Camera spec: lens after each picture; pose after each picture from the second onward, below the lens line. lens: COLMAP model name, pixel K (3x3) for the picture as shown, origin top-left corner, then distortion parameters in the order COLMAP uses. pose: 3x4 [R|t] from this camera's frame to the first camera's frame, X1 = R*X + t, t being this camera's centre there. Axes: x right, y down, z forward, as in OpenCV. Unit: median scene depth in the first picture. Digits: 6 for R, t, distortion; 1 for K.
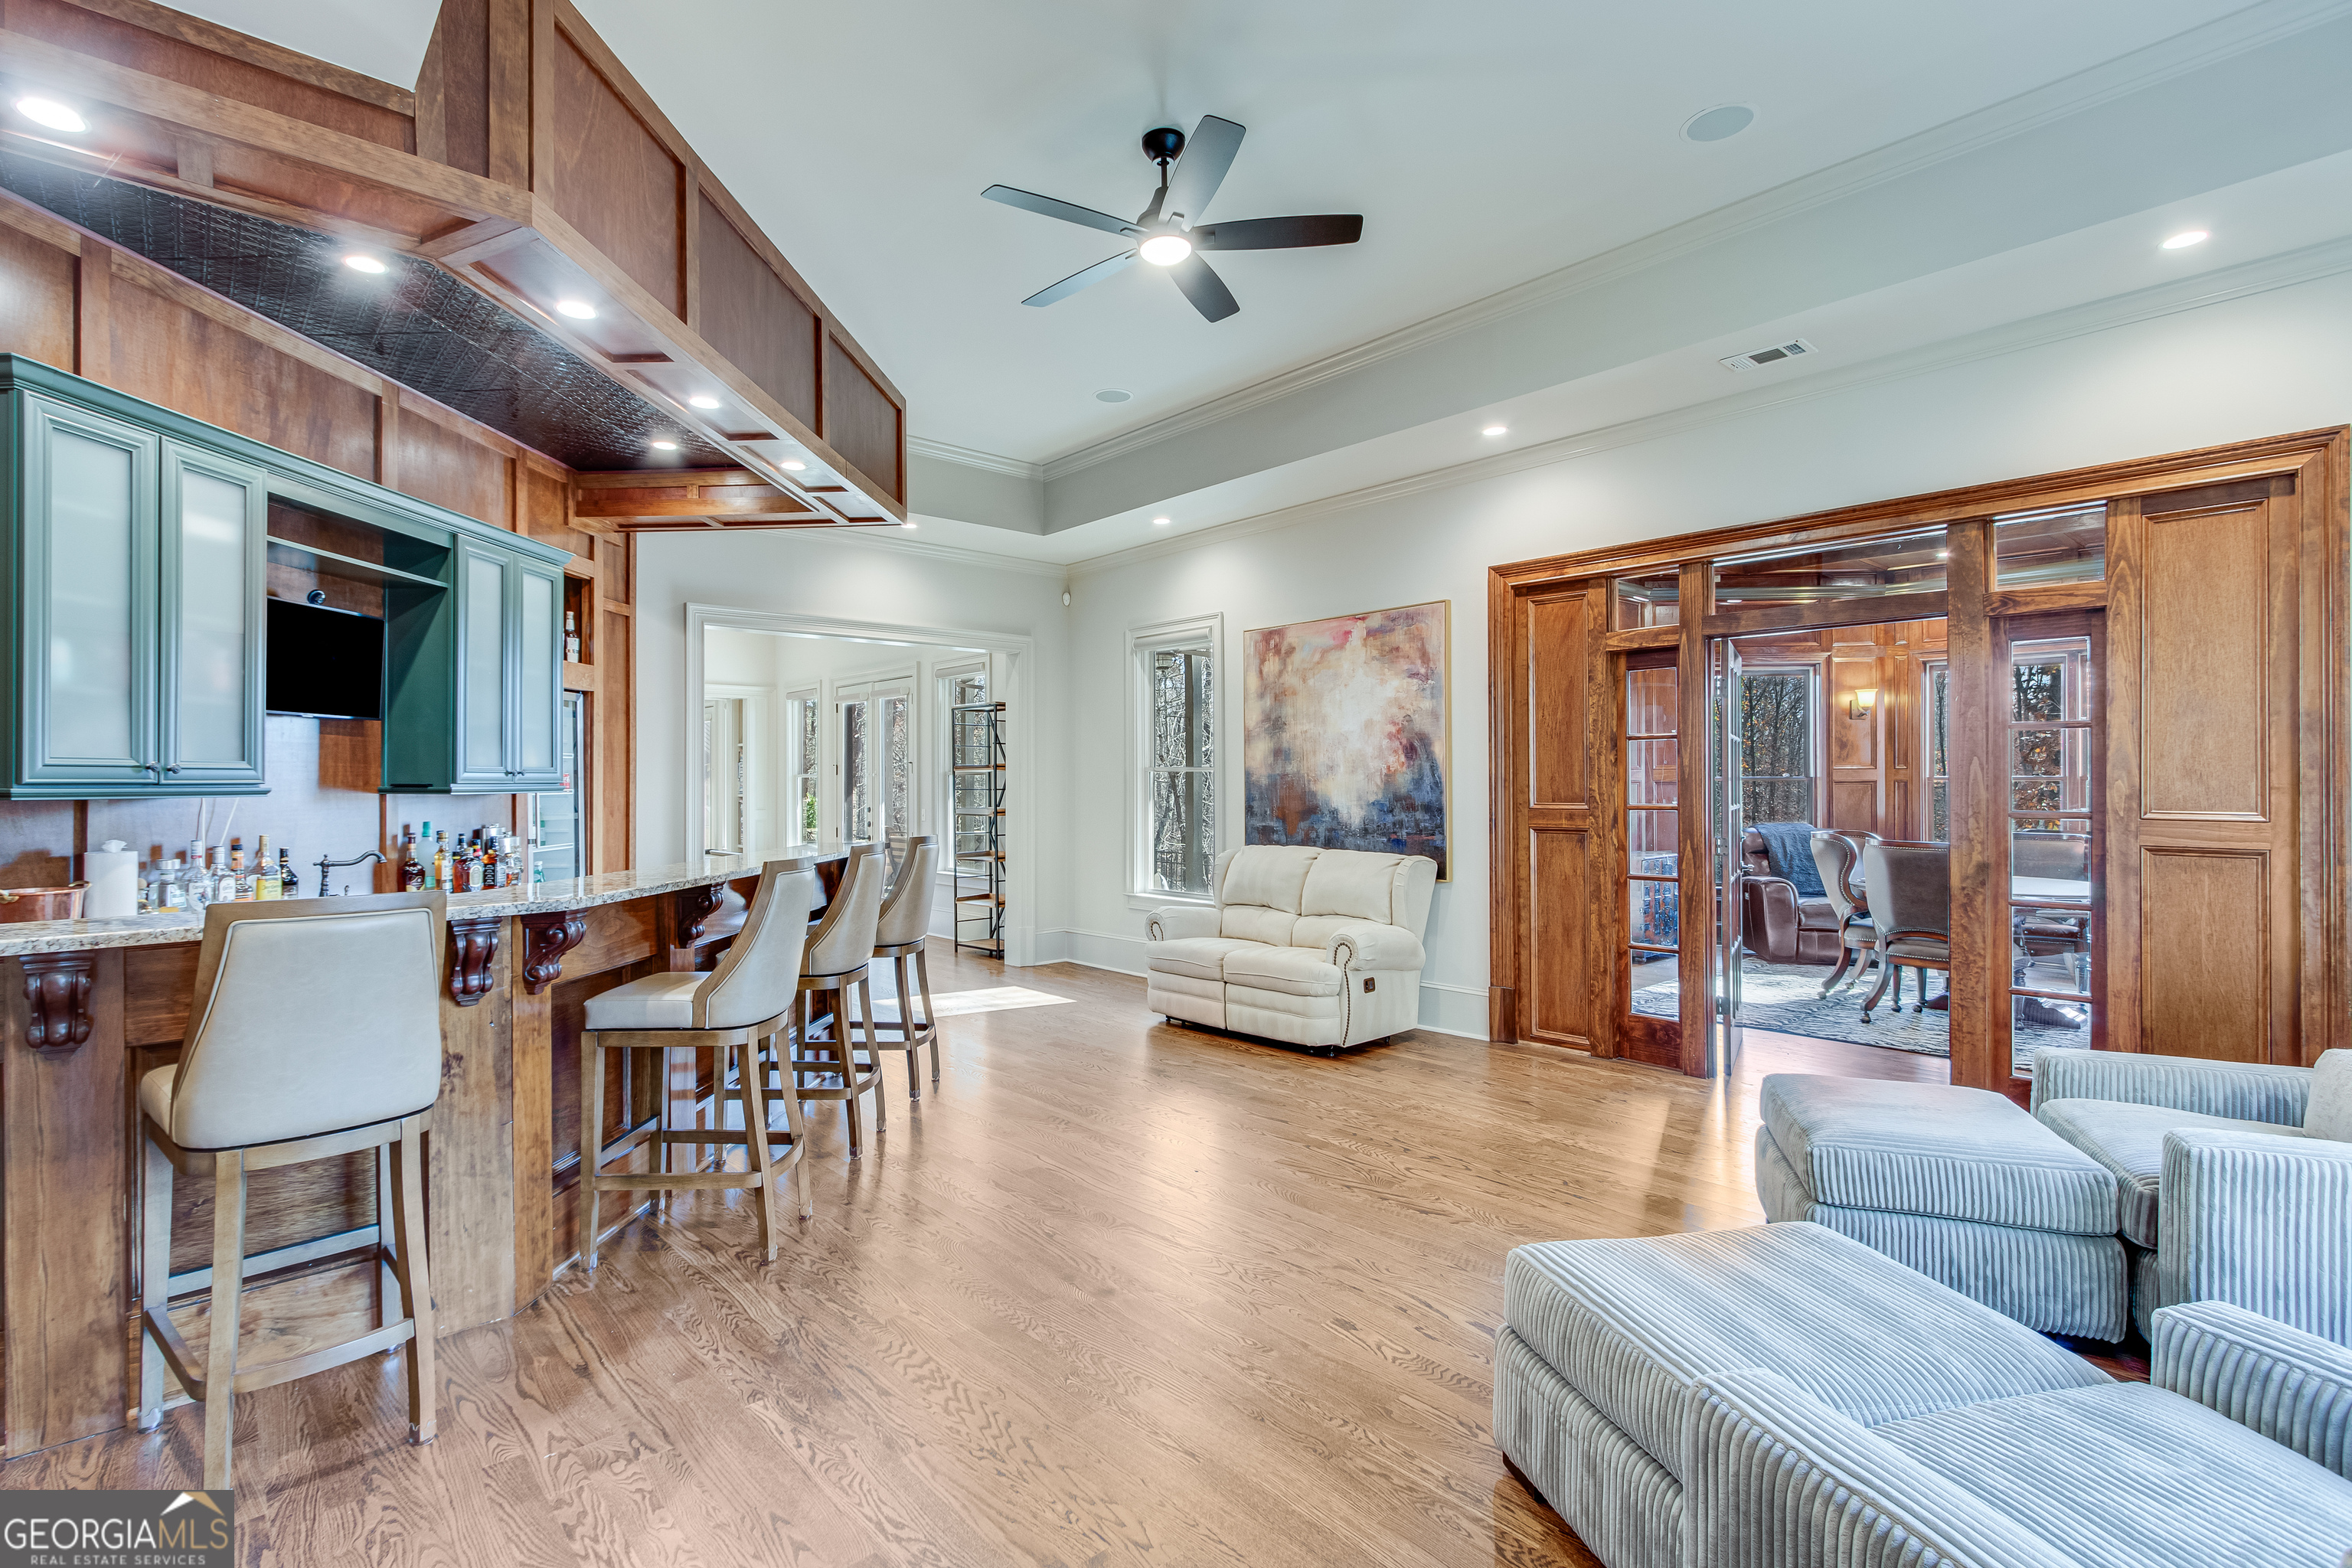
lens RADIAL K [[1097.9, 0, 1130.3], [0, 1097.9, 811.2], [0, 0, 1]] dist [-0.003067, -0.000495]
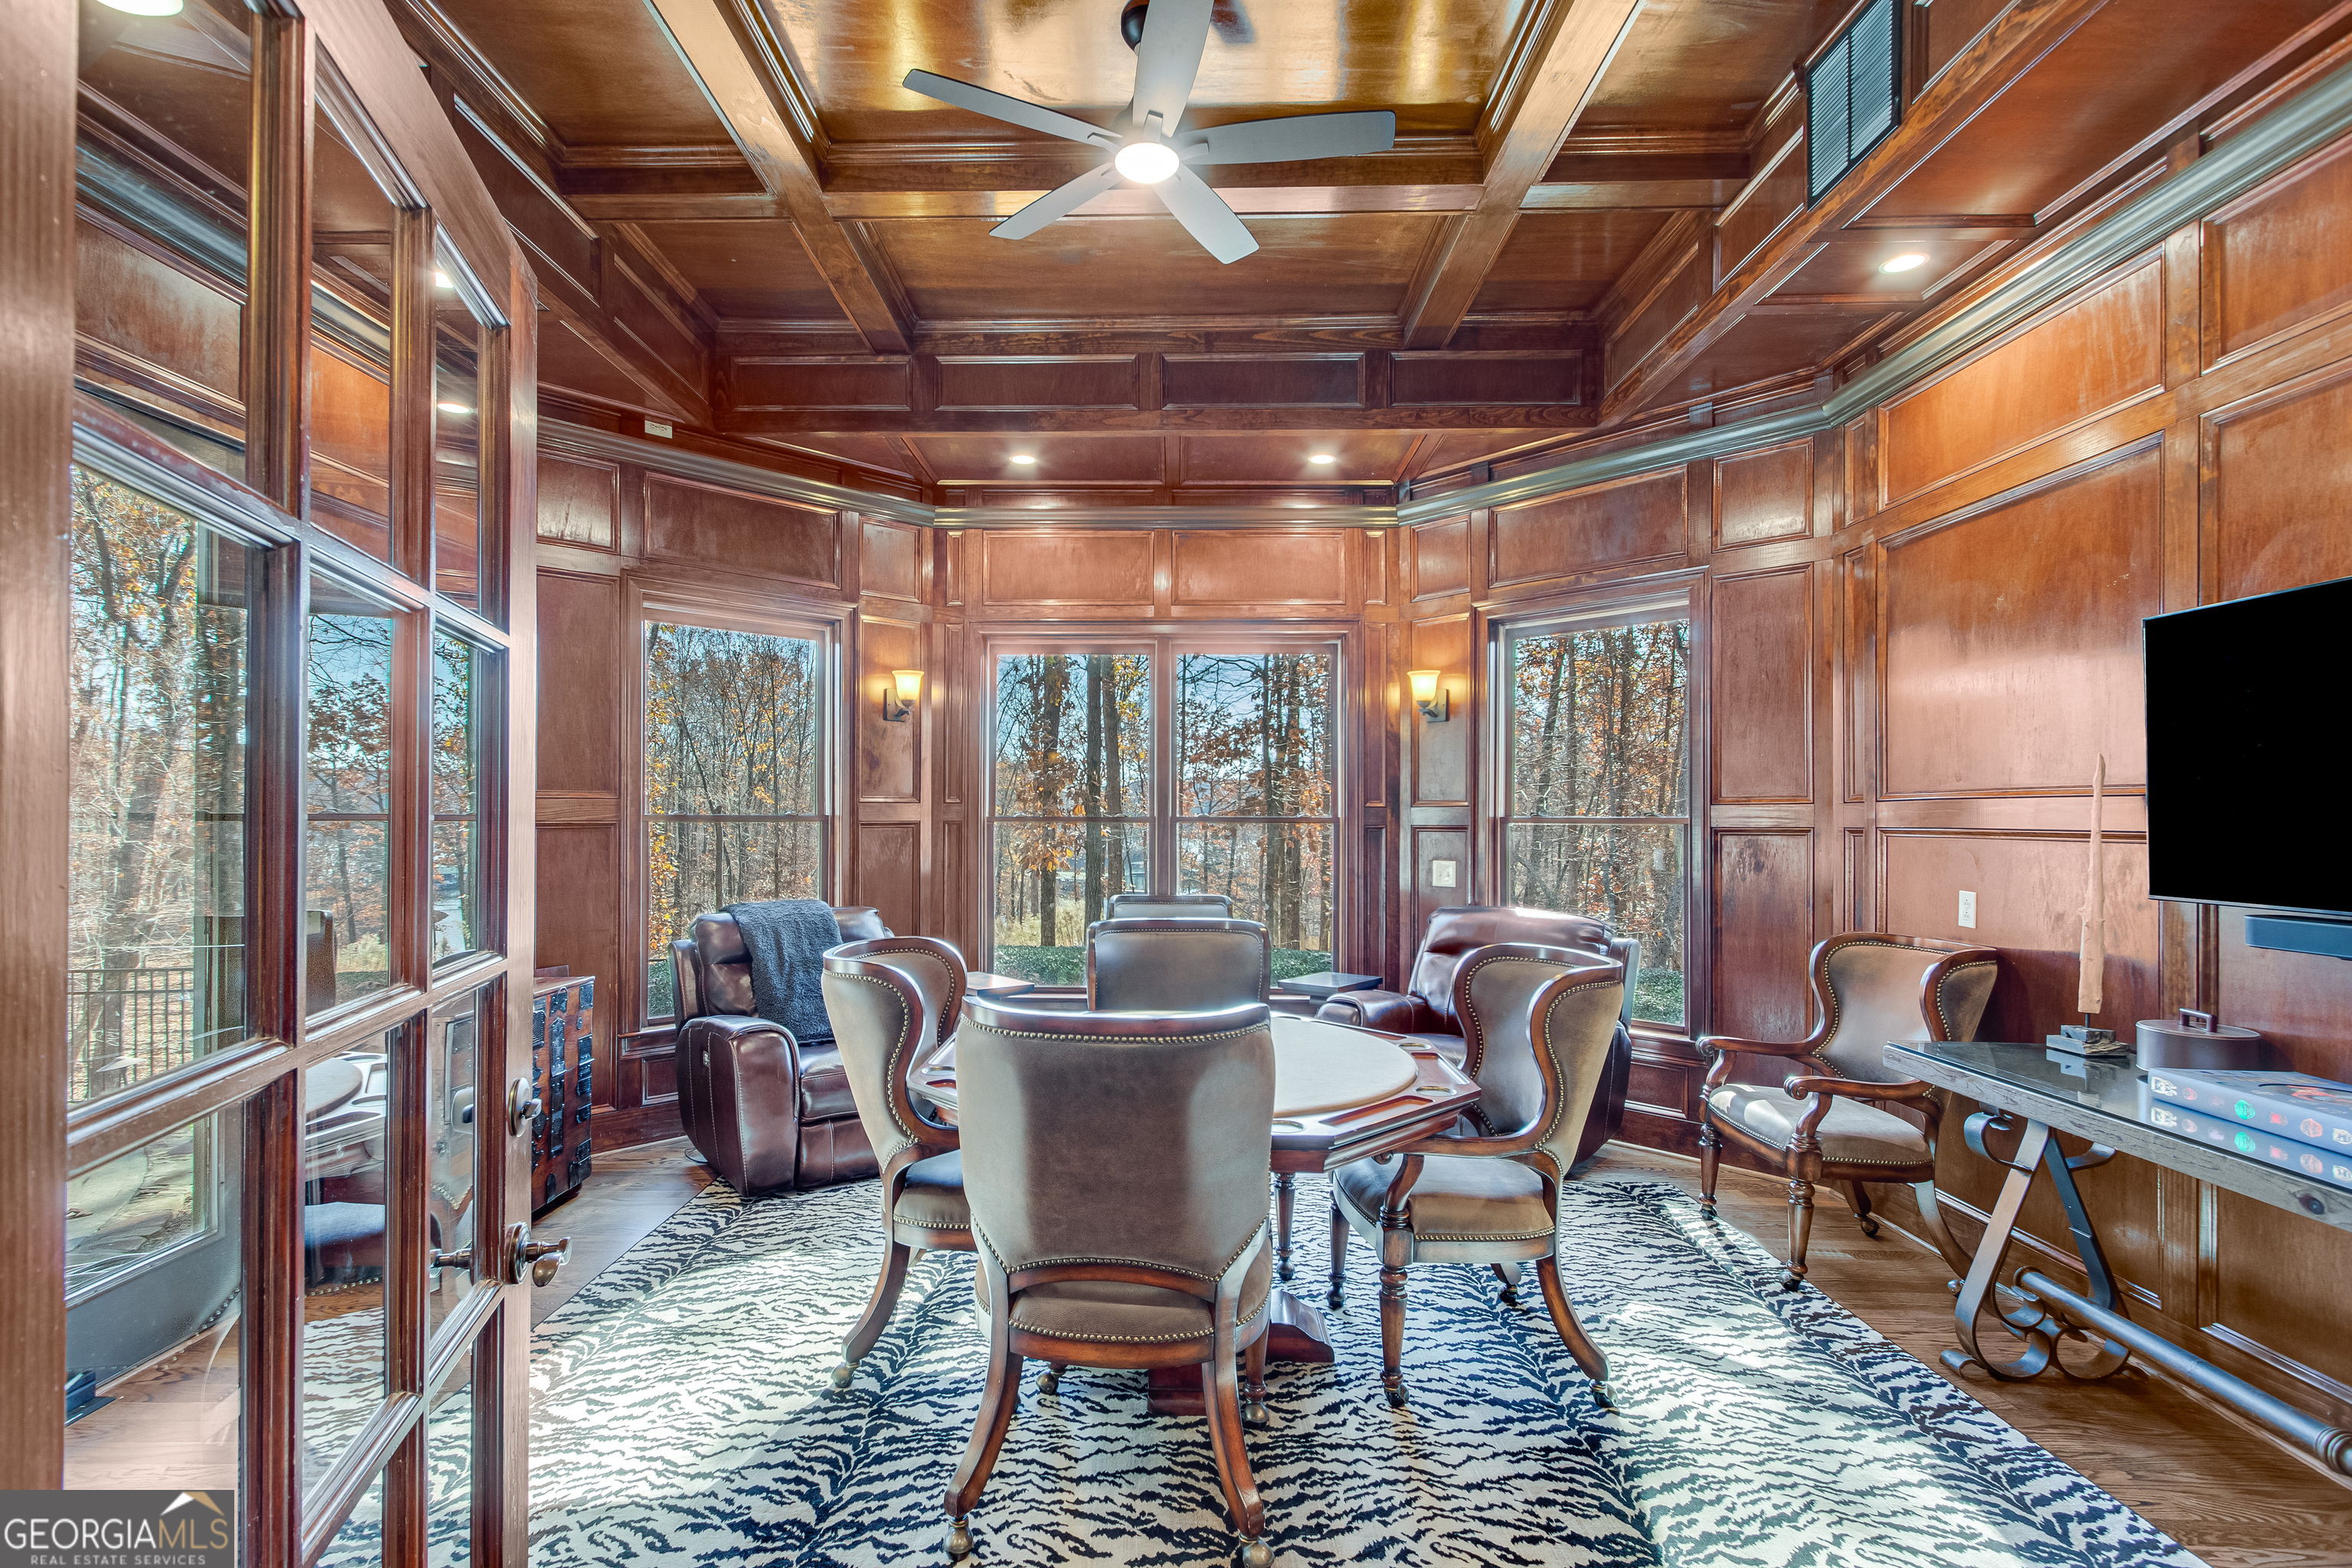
lens RADIAL K [[1097.9, 0, 1130.3], [0, 1097.9, 811.2], [0, 0, 1]] dist [-0.003067, -0.000495]
pose [[0.681942, 0.019426, 0.731149, 0.314568], [0.005963, 0.999466, -0.032117, -0.014057], [-0.731382, 0.026262, 0.681462, 0.500516]]
